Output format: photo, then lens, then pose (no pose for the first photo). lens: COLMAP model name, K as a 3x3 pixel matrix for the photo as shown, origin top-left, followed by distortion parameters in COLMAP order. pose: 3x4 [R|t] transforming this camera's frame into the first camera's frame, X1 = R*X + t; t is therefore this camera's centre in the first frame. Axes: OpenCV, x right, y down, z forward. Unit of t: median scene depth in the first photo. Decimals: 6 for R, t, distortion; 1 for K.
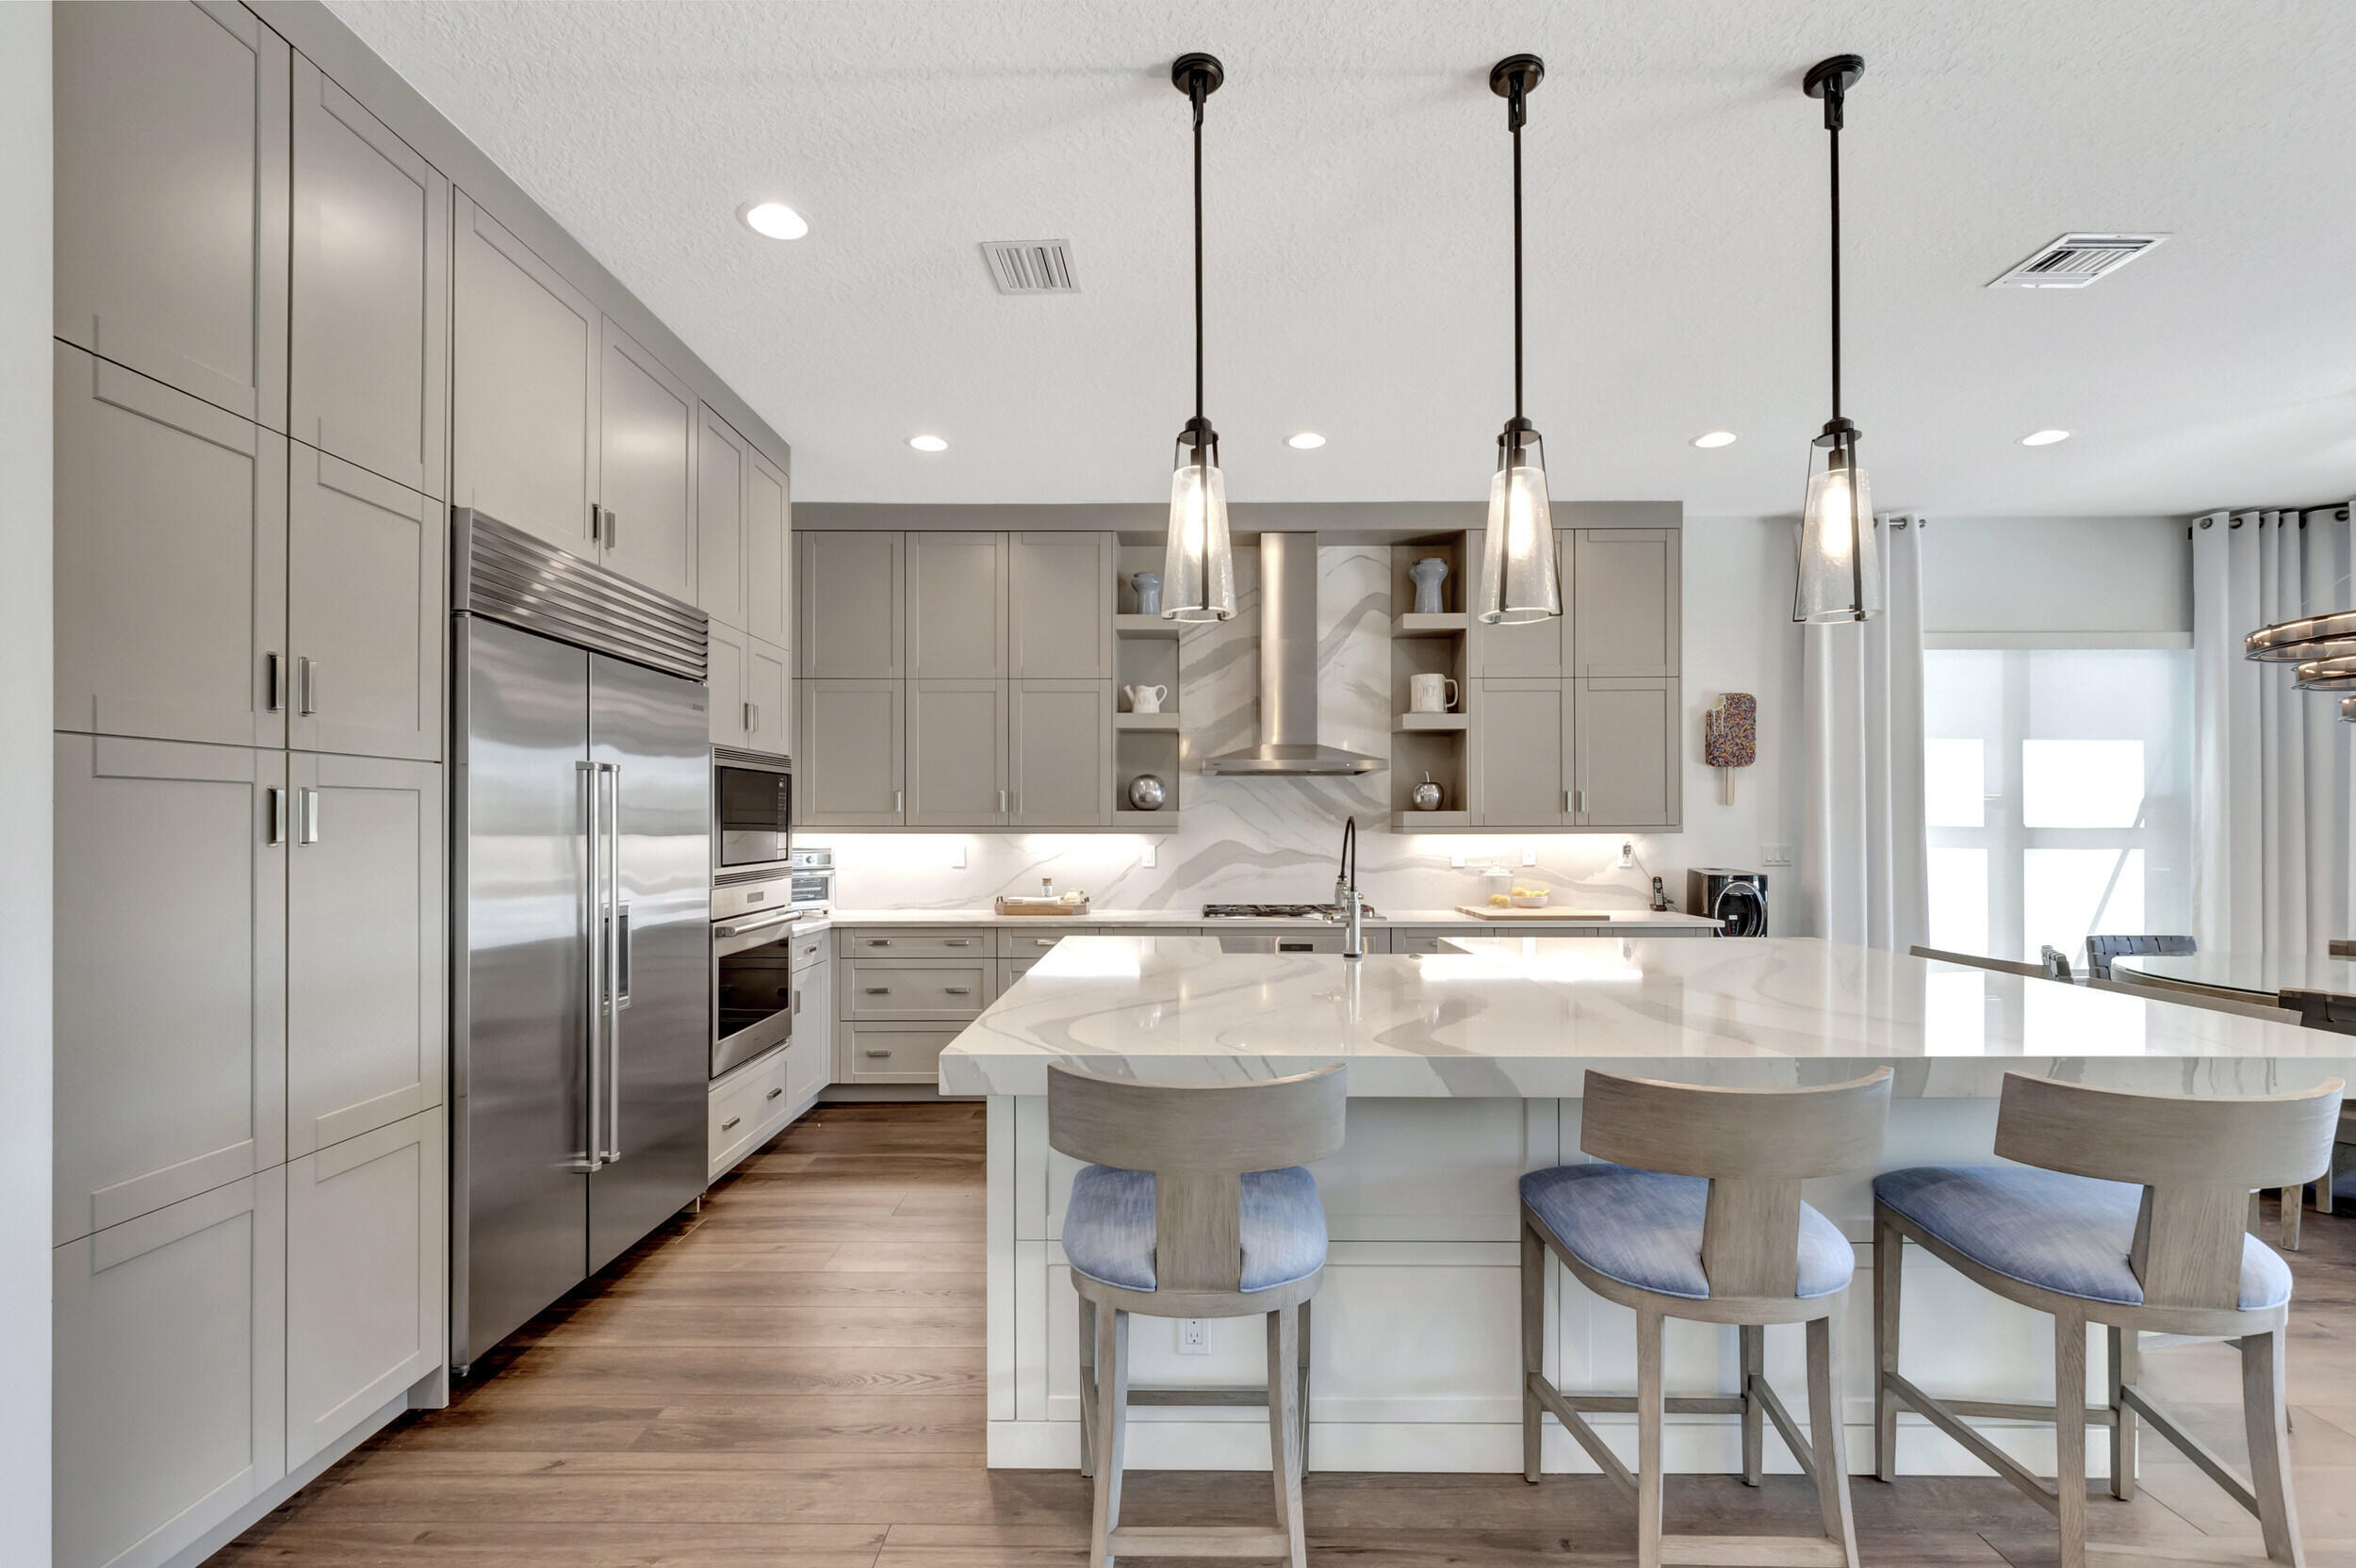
lens RADIAL K [[1048.0, 0, 1185.3], [0, 1048.0, 824.5], [0, 0, 1]] dist [-0.005557, -0.000342]
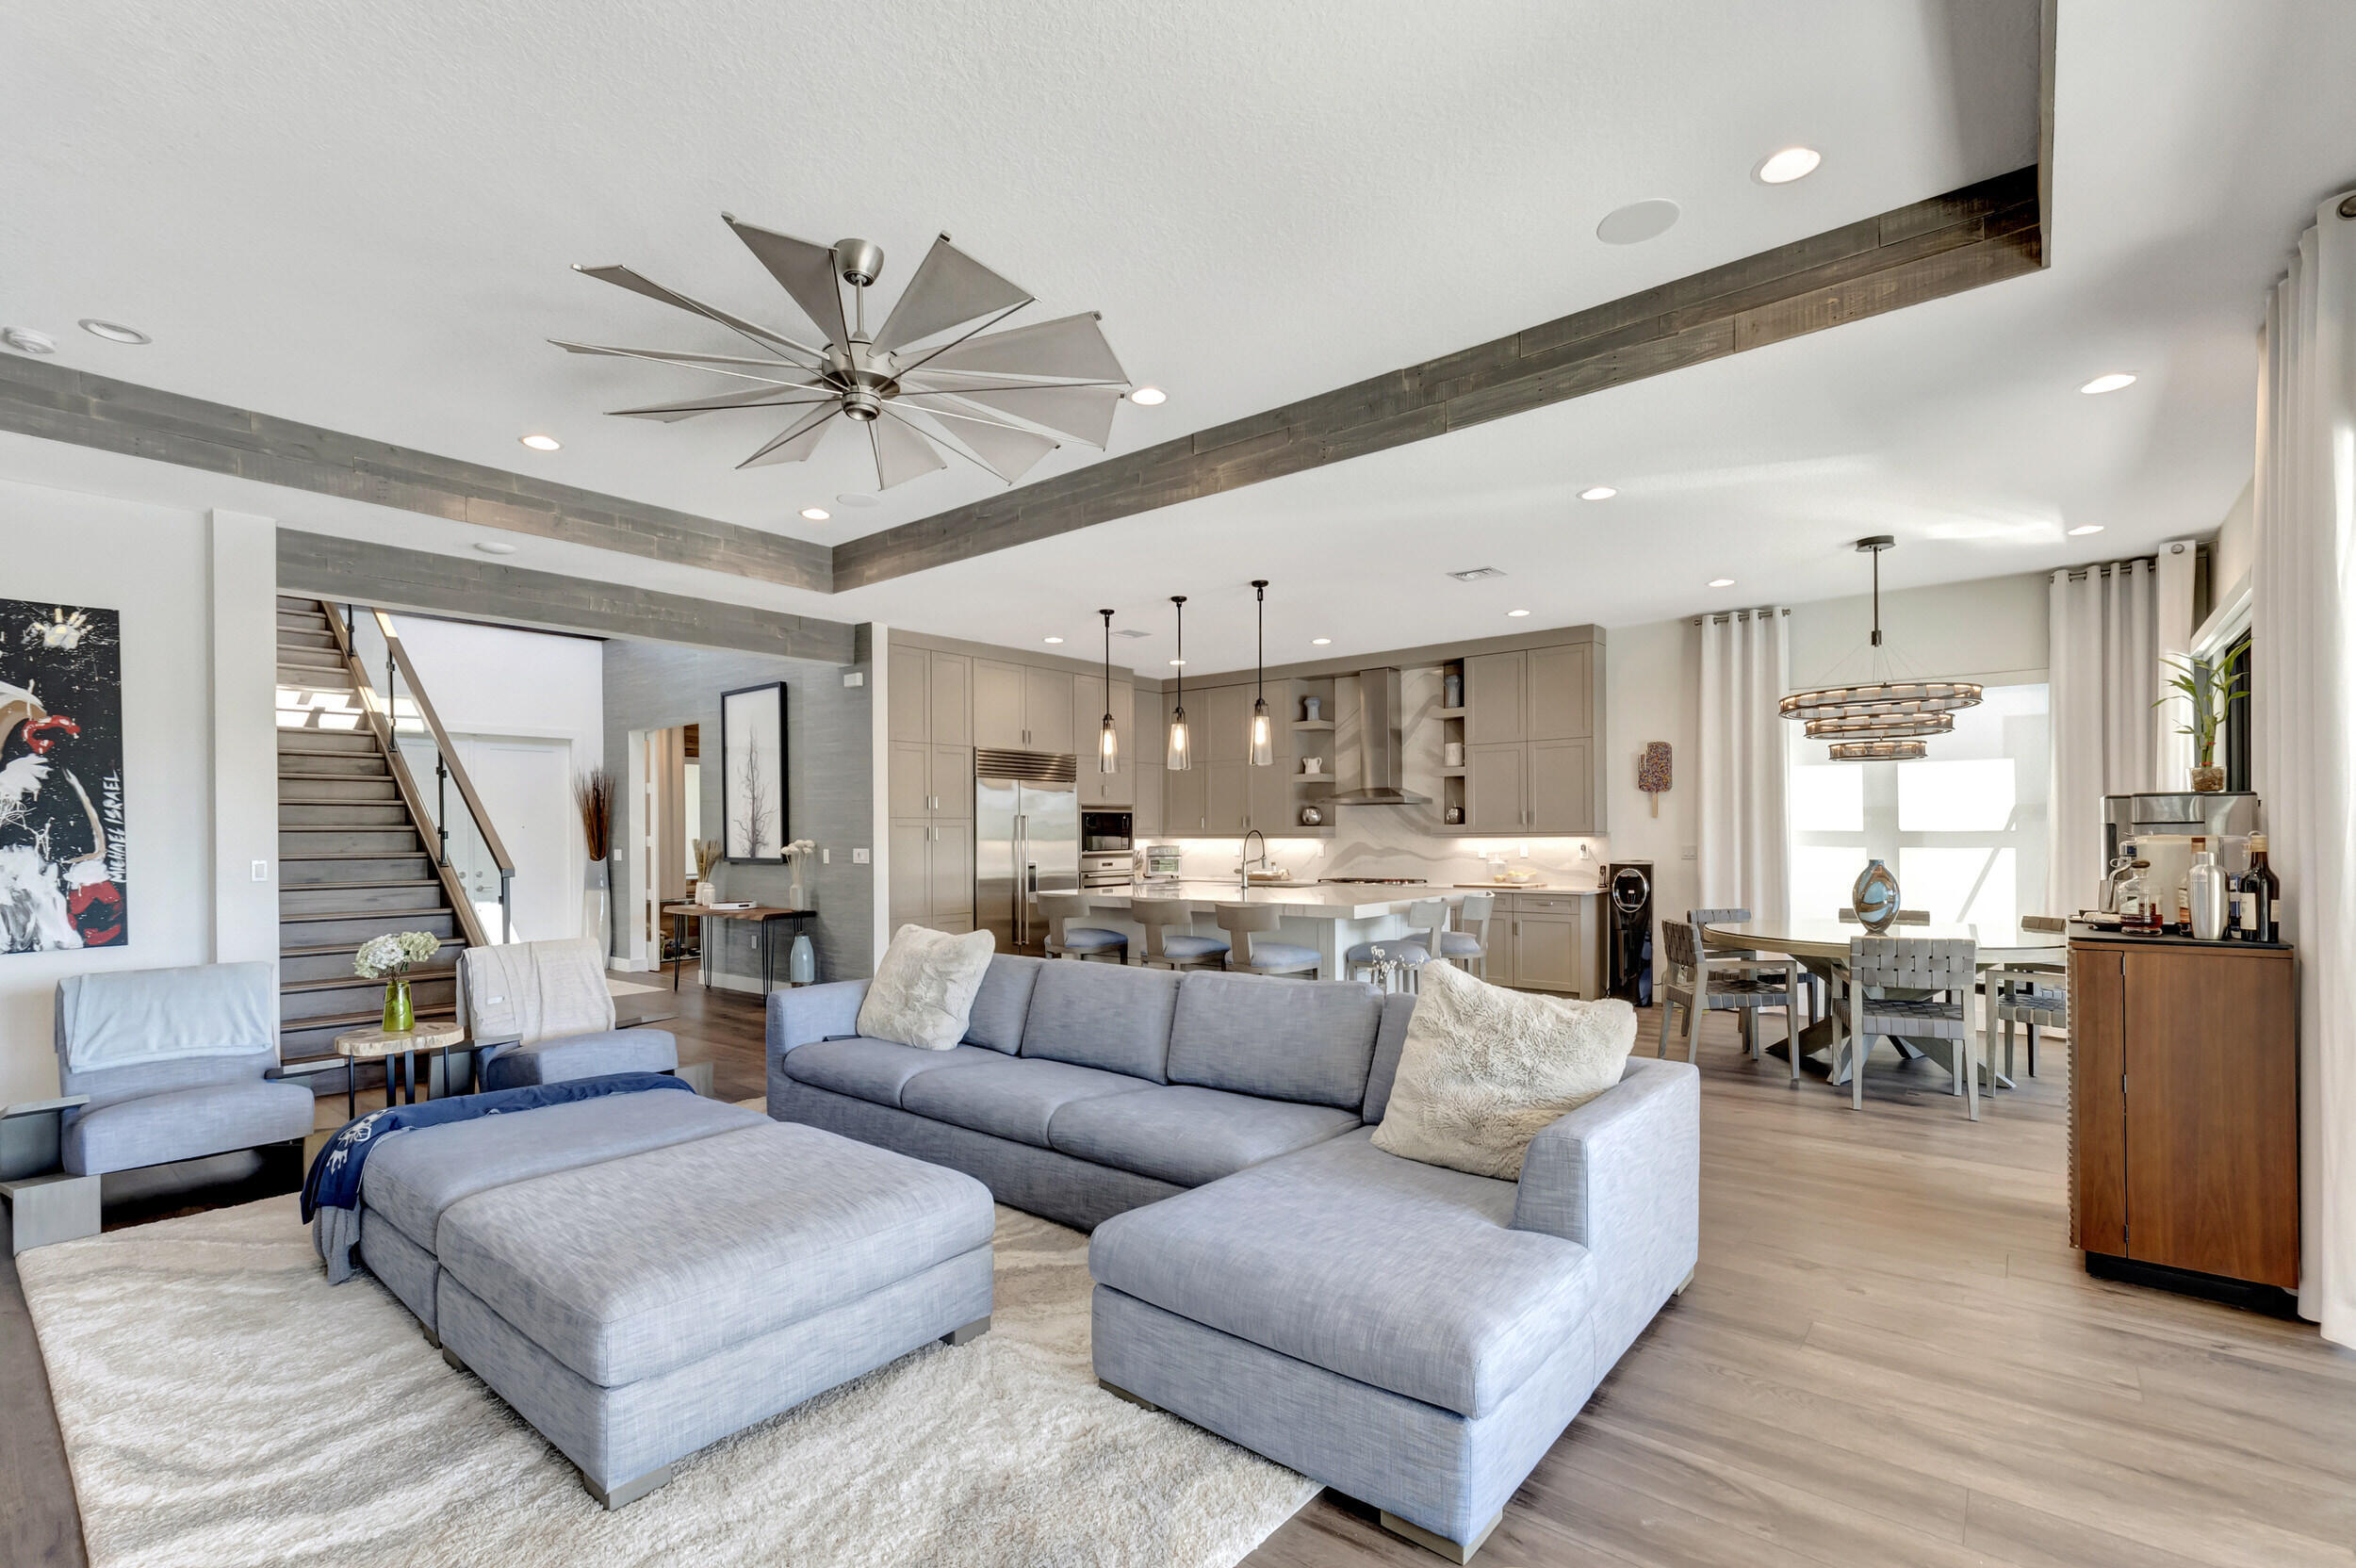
lens RADIAL K [[1048.0, 0, 1223.1], [0, 1048.0, 840.5], [0, 0, 1]] dist [-0.005557, -0.000342]
pose [[0.799604, -0.003580, -0.600516, 0.944189], [0.006296, 0.999977, 0.002422, 0.006704], [0.600494, -0.005718, 0.799609, -0.571765]]
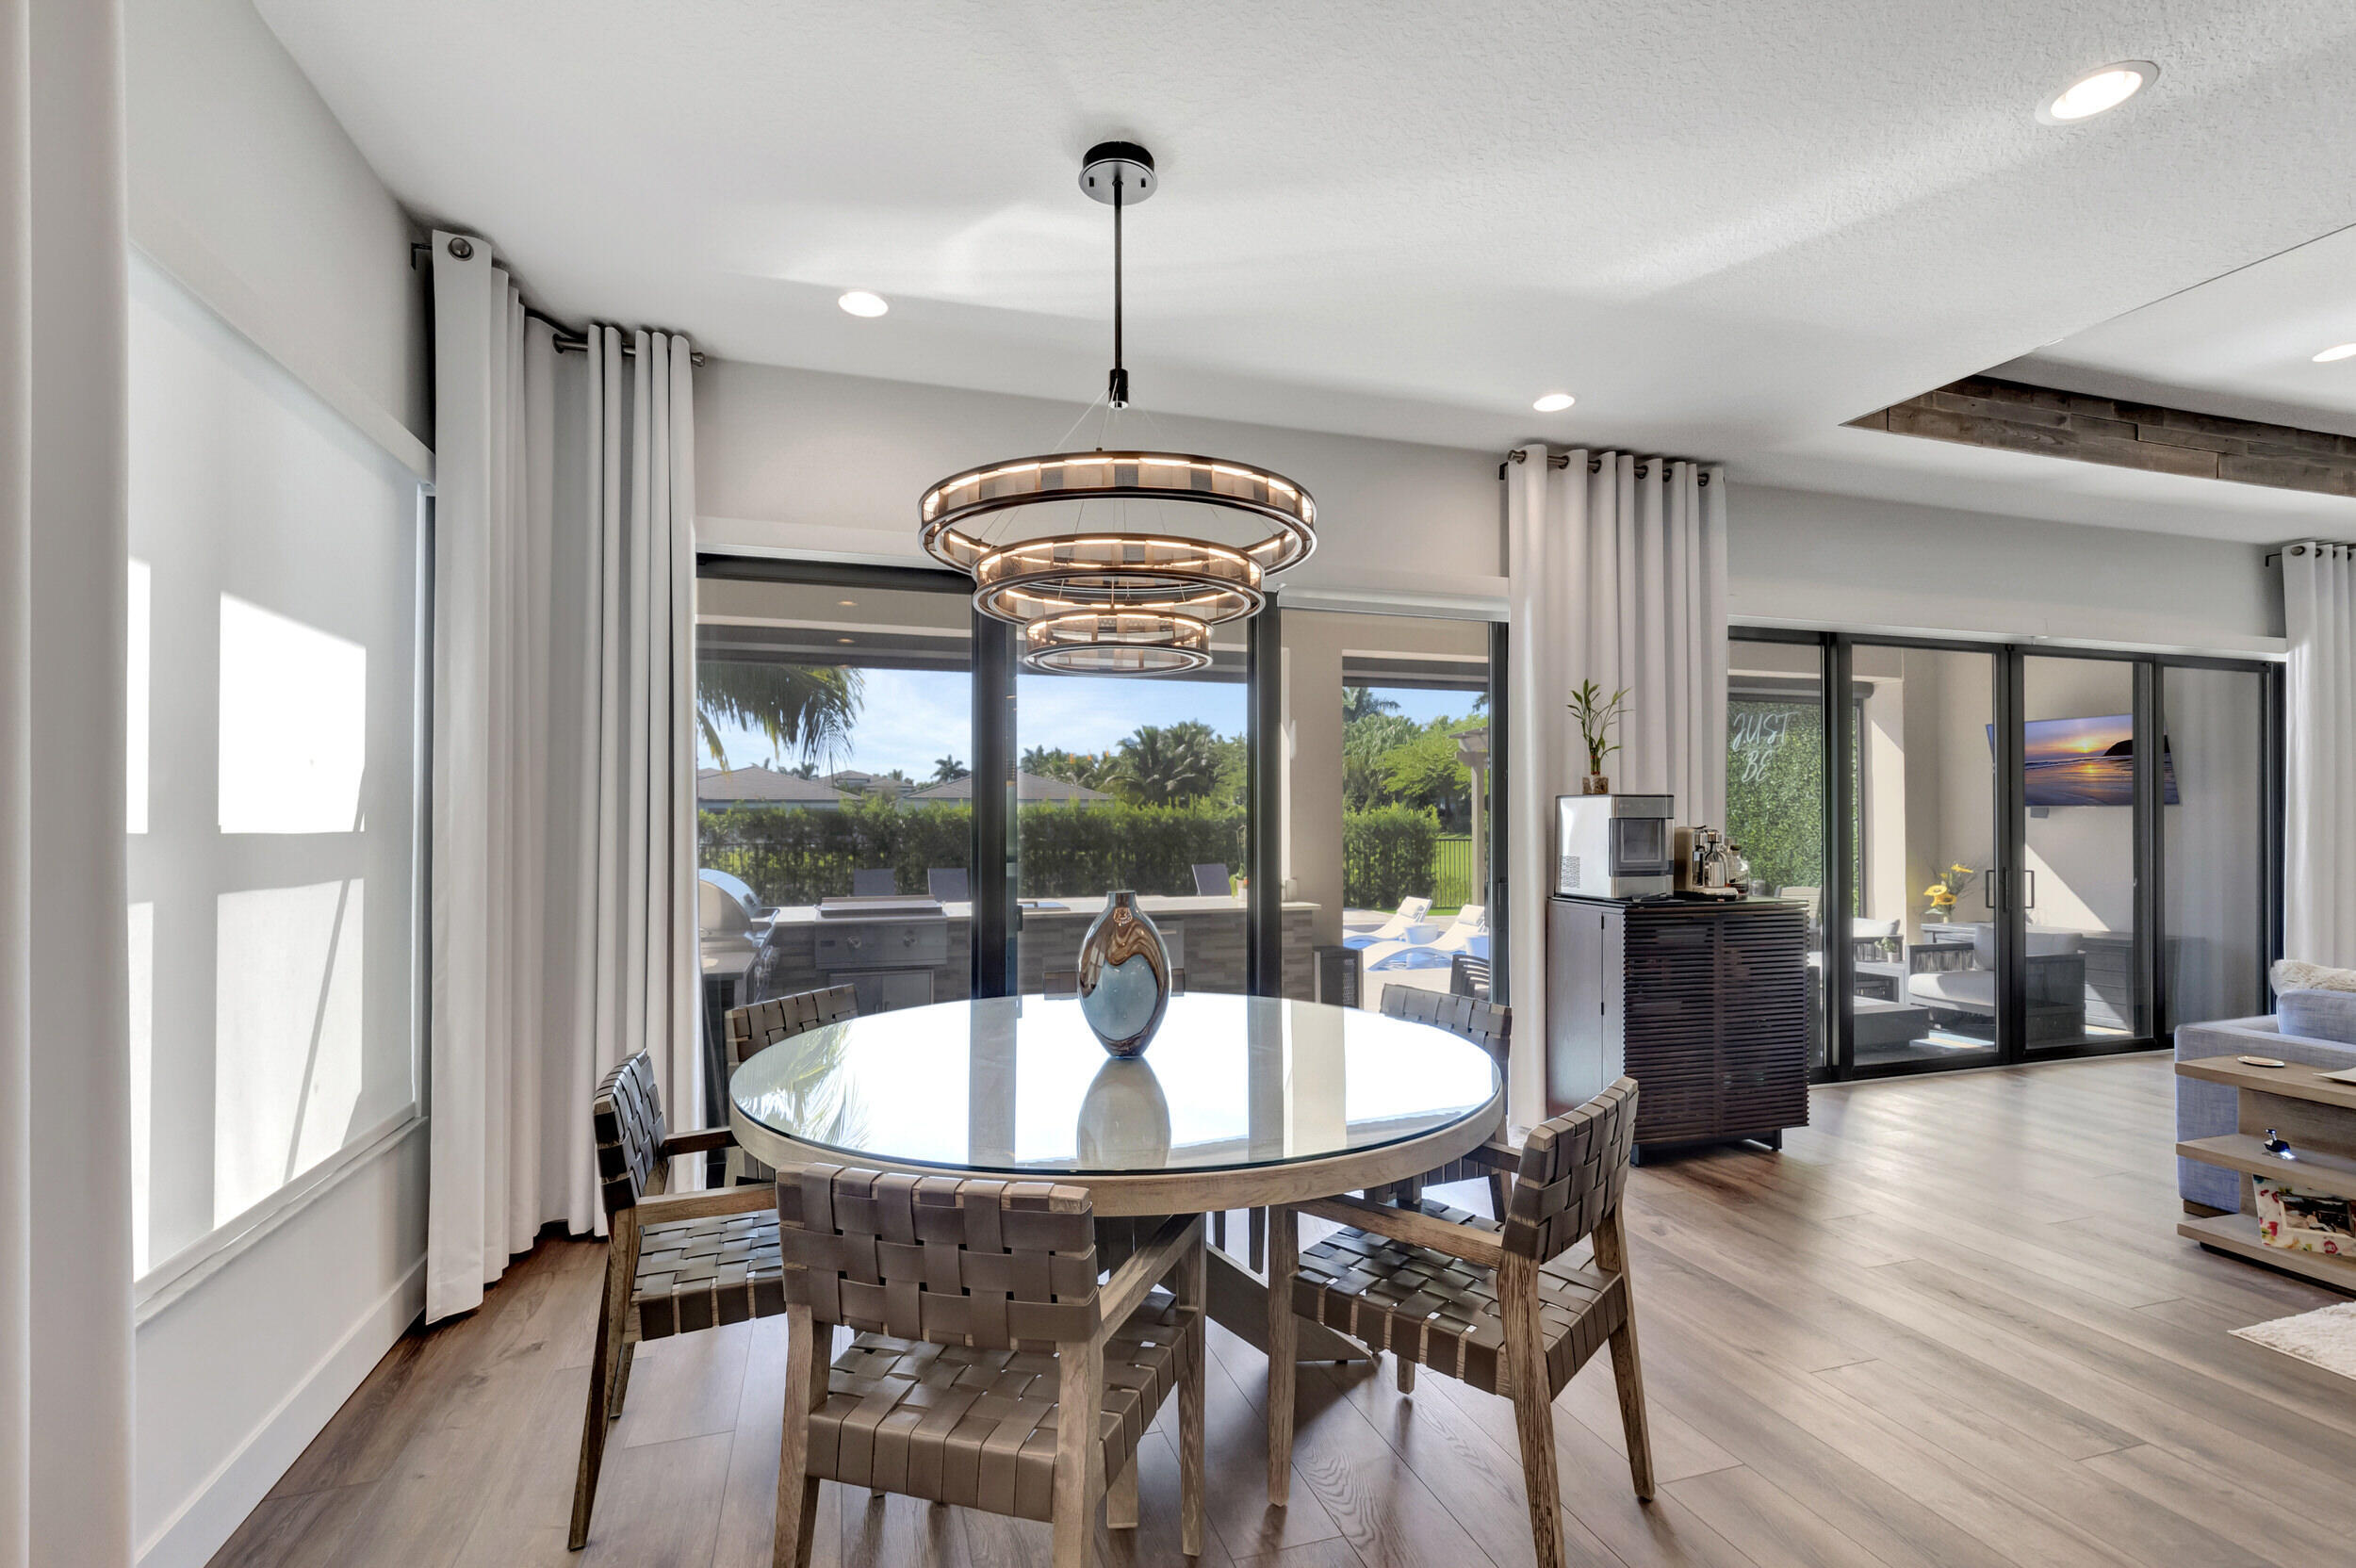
lens RADIAL K [[1048.0, 0, 1147.8], [0, 1048.0, 818.6], [0, 0, 1]] dist [-0.005557, -0.000342]
pose [[-0.289879, 0.003944, 0.957055, 0.374335], [0.005370, 0.999982, -0.002495, 0.000819], [-0.957048, 0.004416, -0.289895, 0.820050]]
